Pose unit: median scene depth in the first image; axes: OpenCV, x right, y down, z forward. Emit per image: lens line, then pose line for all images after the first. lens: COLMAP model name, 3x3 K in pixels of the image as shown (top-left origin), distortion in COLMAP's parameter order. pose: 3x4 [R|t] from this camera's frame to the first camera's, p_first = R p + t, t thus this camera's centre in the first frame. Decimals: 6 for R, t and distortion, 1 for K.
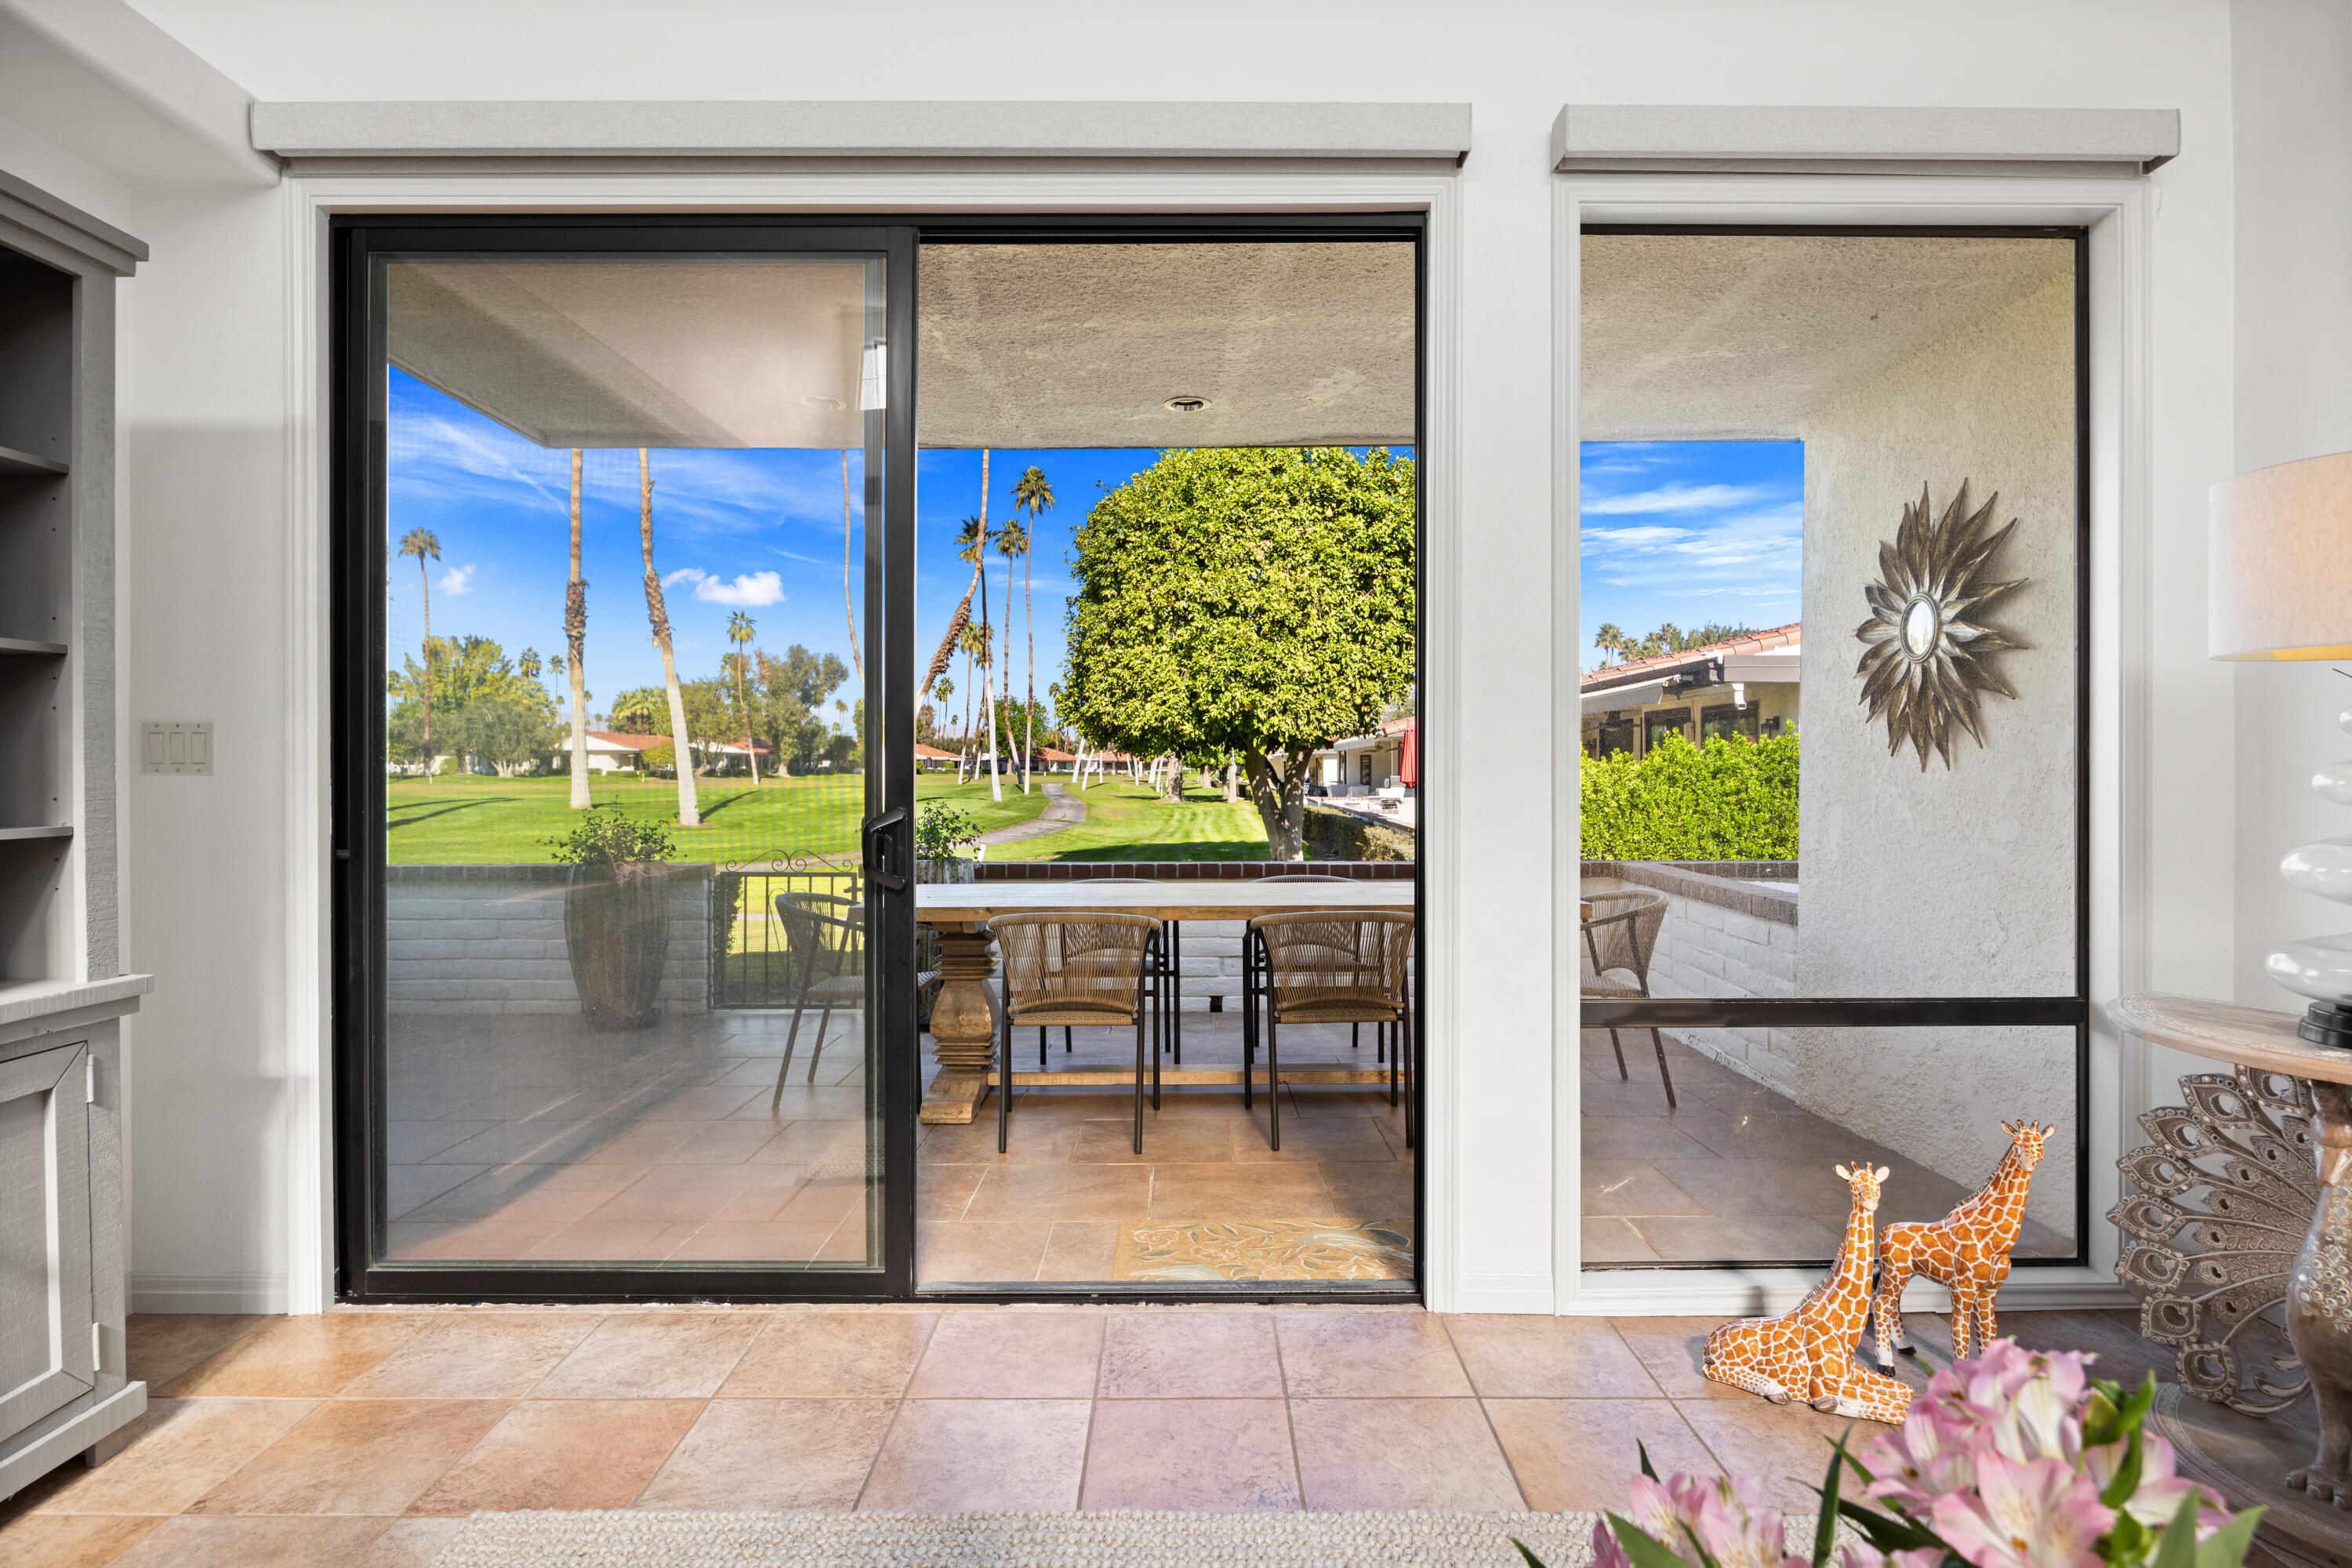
lens RADIAL K [[1223.3, 0, 1178.6], [0, 1223.3, 774.0], [0, 0, 1]] dist [-0.002643, 0.000401]
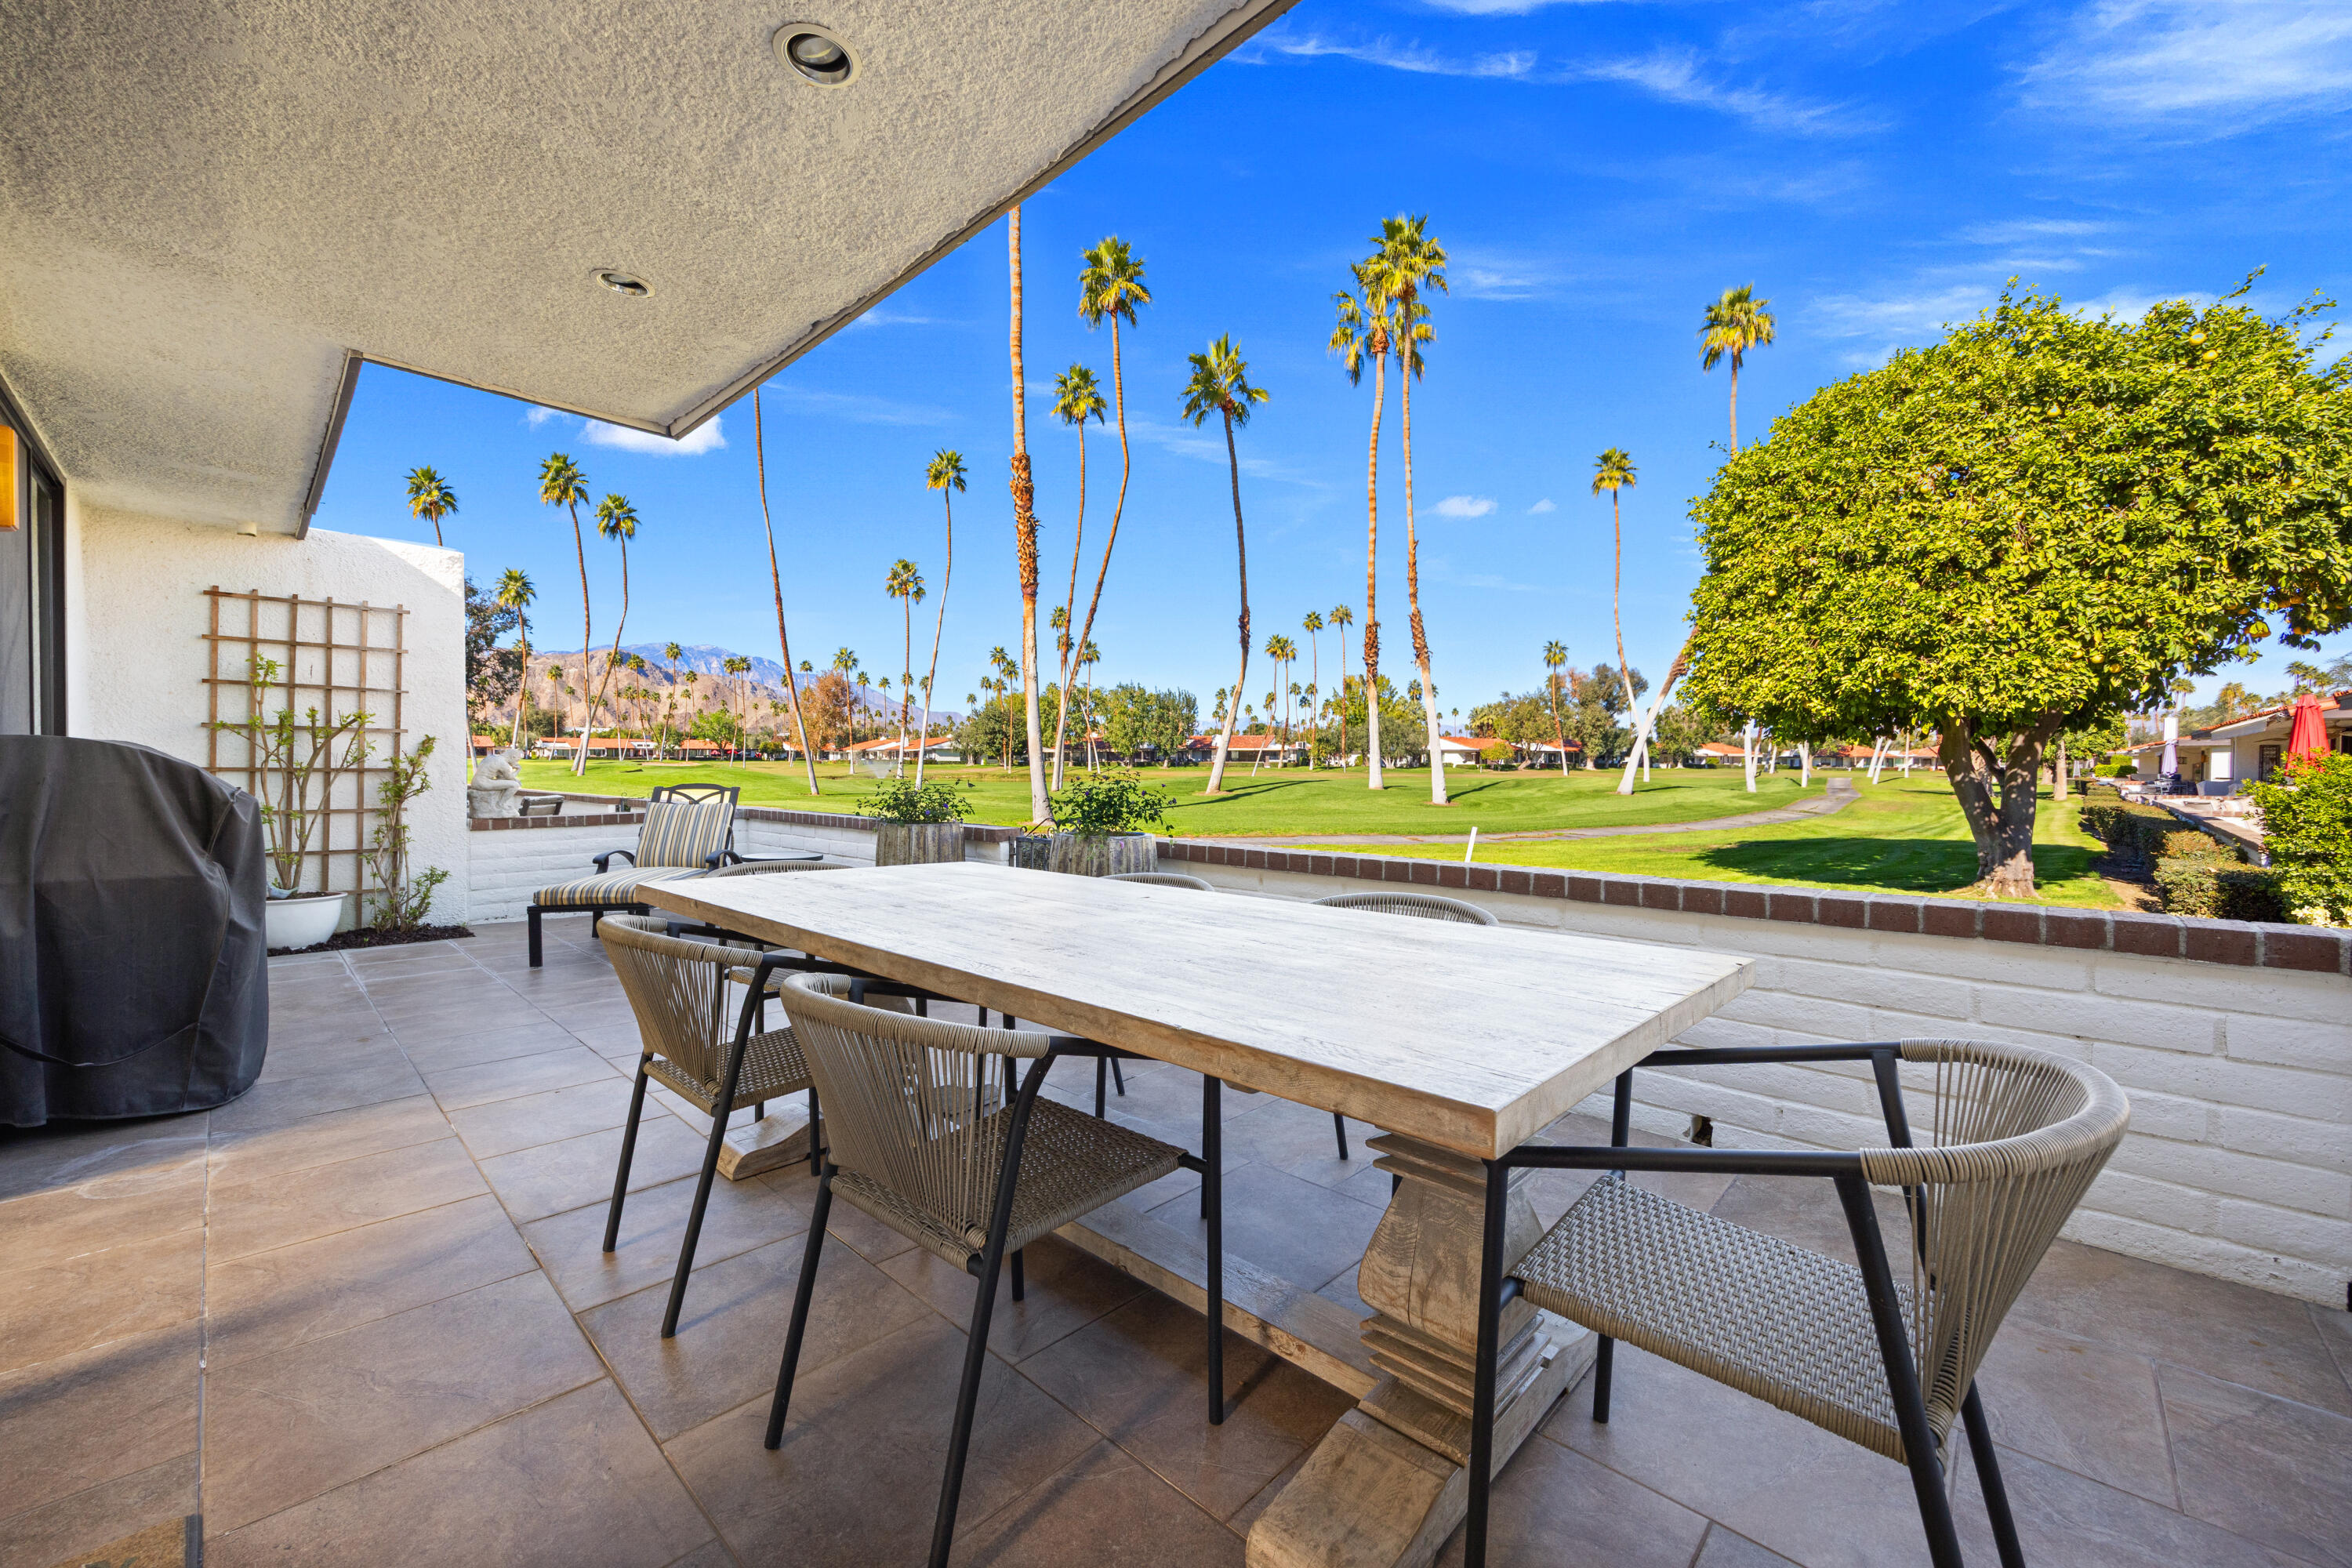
lens RADIAL K [[912.8, 0, 1181.8], [0, 912.8, 784.5], [0, 0, 1]] dist [-0.002016, 0.000185]
pose [[0.730660, 0.018255, -0.682498, 0.113283], [-0.005964, 0.999775, 0.020356, 0.007359], [0.682716, -0.010803, 0.730604, 0.213990]]
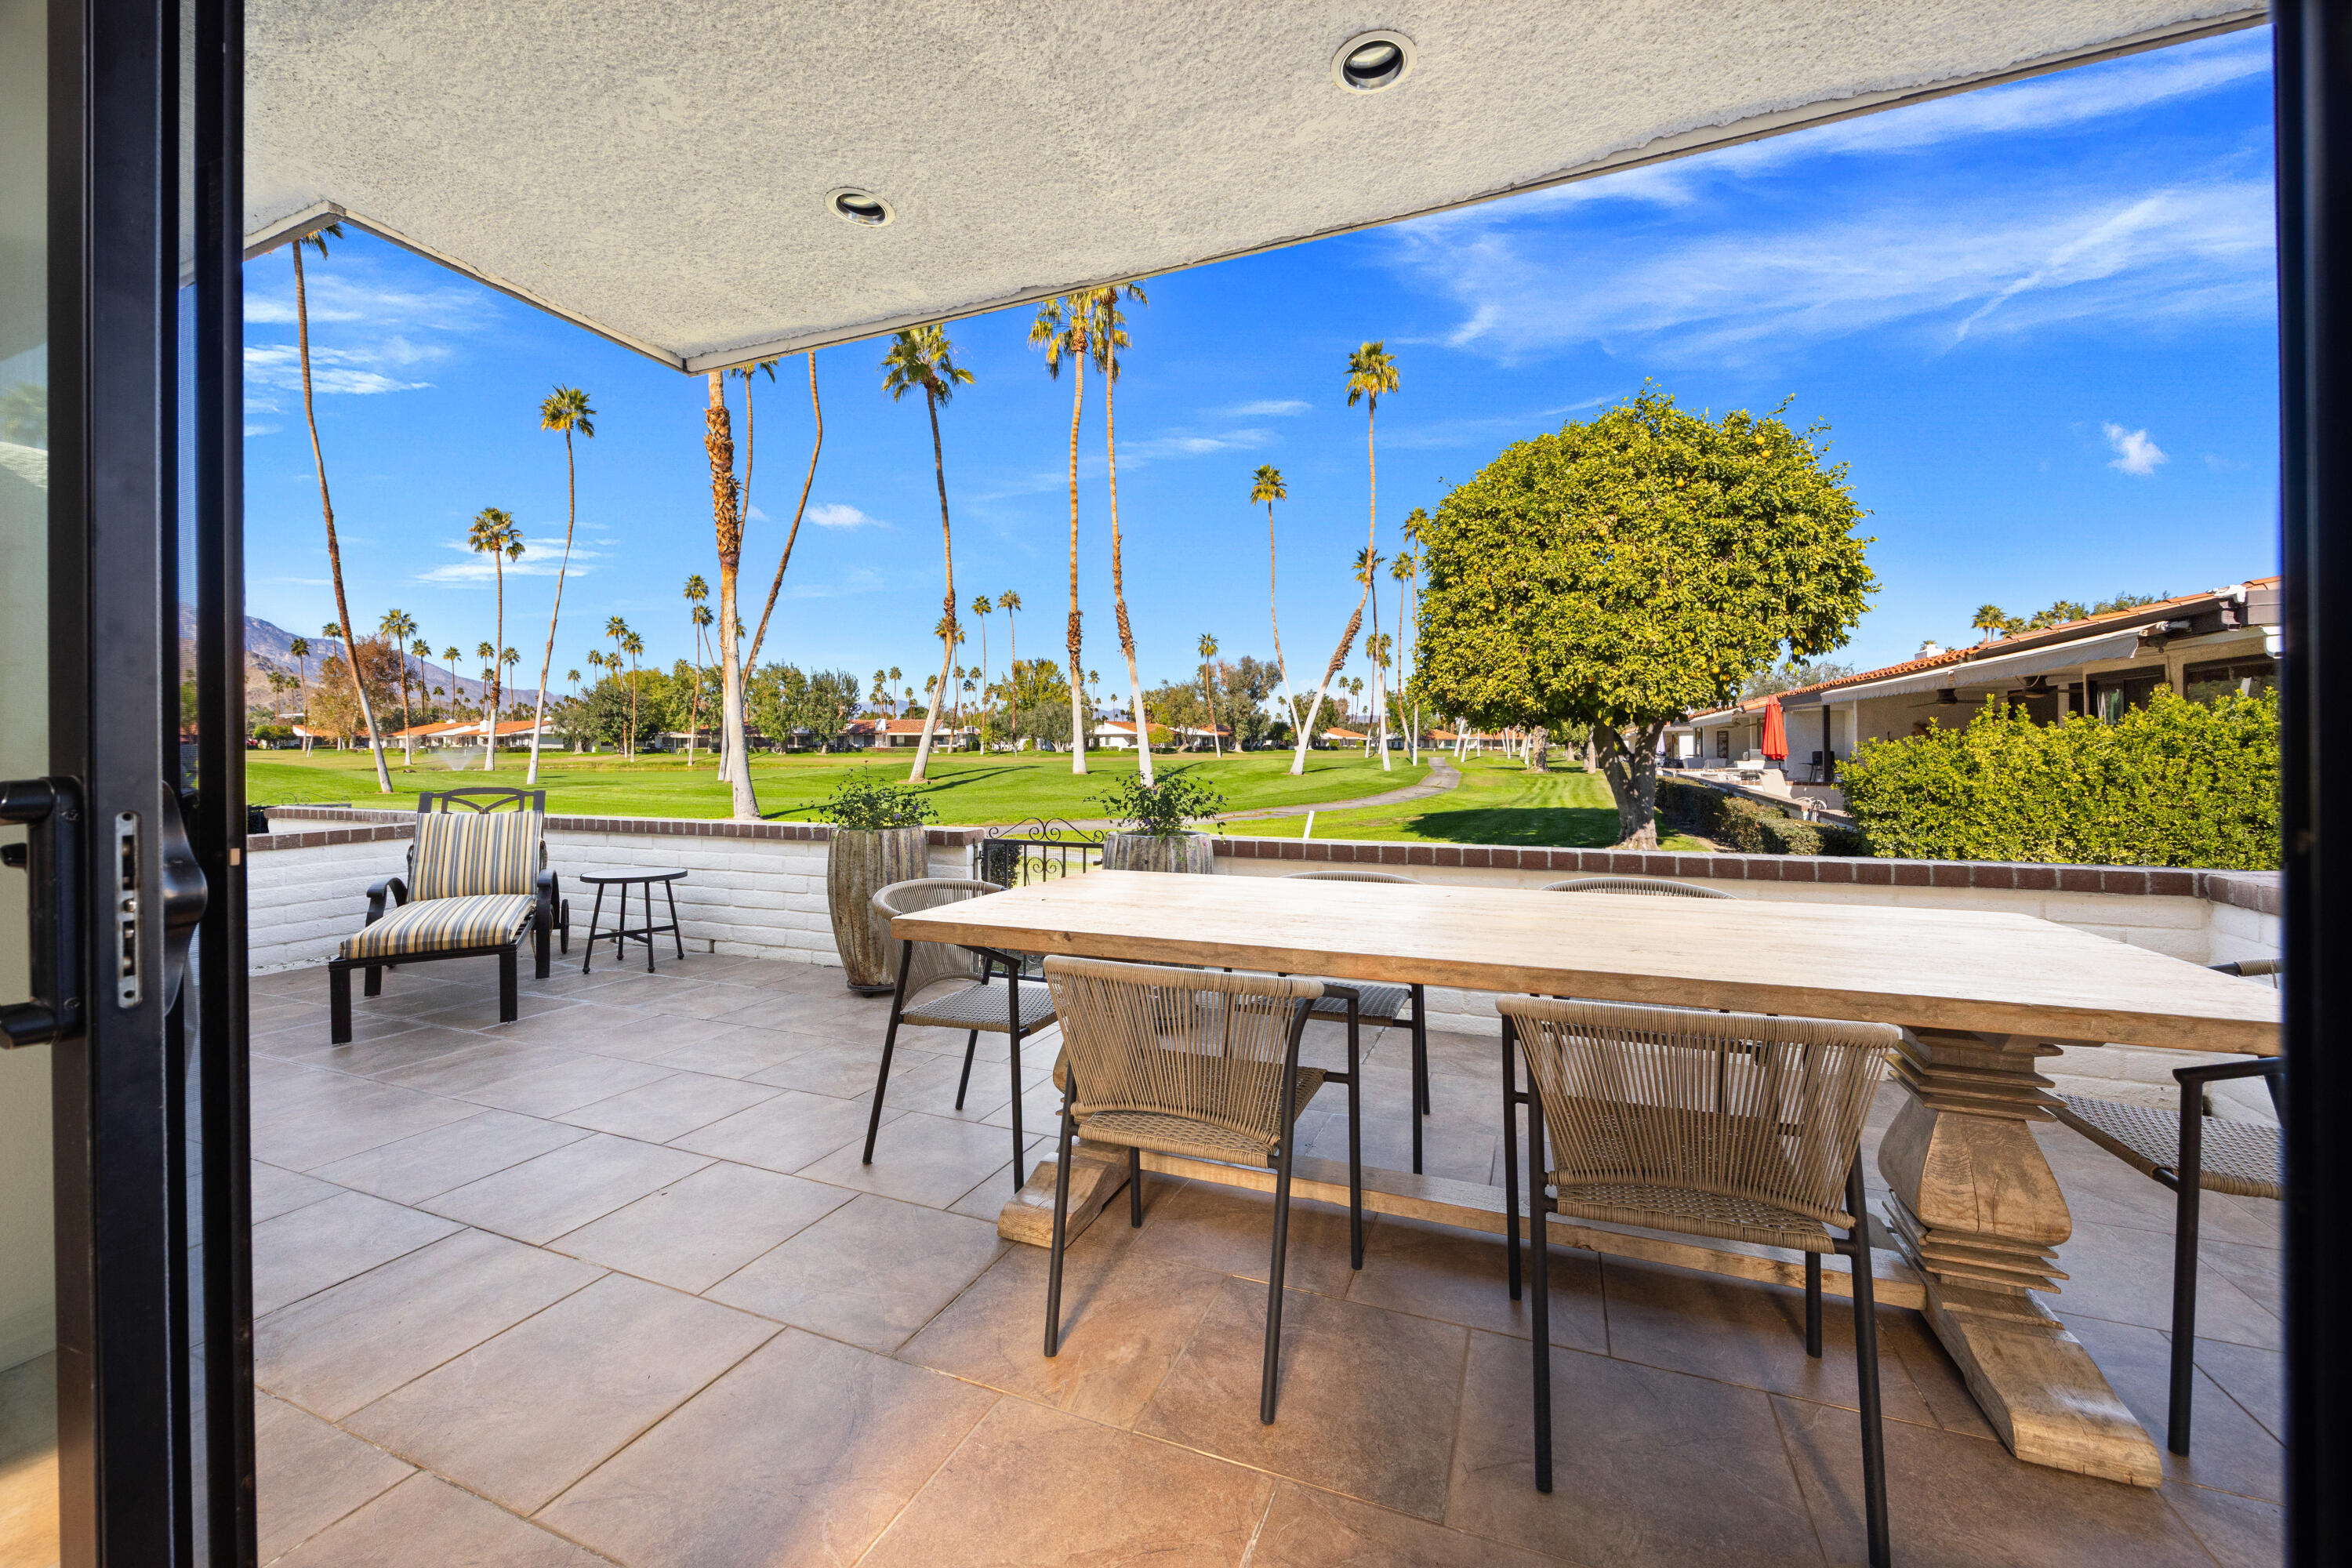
lens RADIAL K [[912.8, 0, 1177.1], [0, 912.8, 739.2], [0, 0, 1]] dist [-0.002016, 0.000185]
pose [[0.926303, -0.006596, -0.376722, 0.021110], [0.002041, 0.999920, -0.012489, 0.003653], [0.376774, 0.010800, 0.926242, 0.154316]]
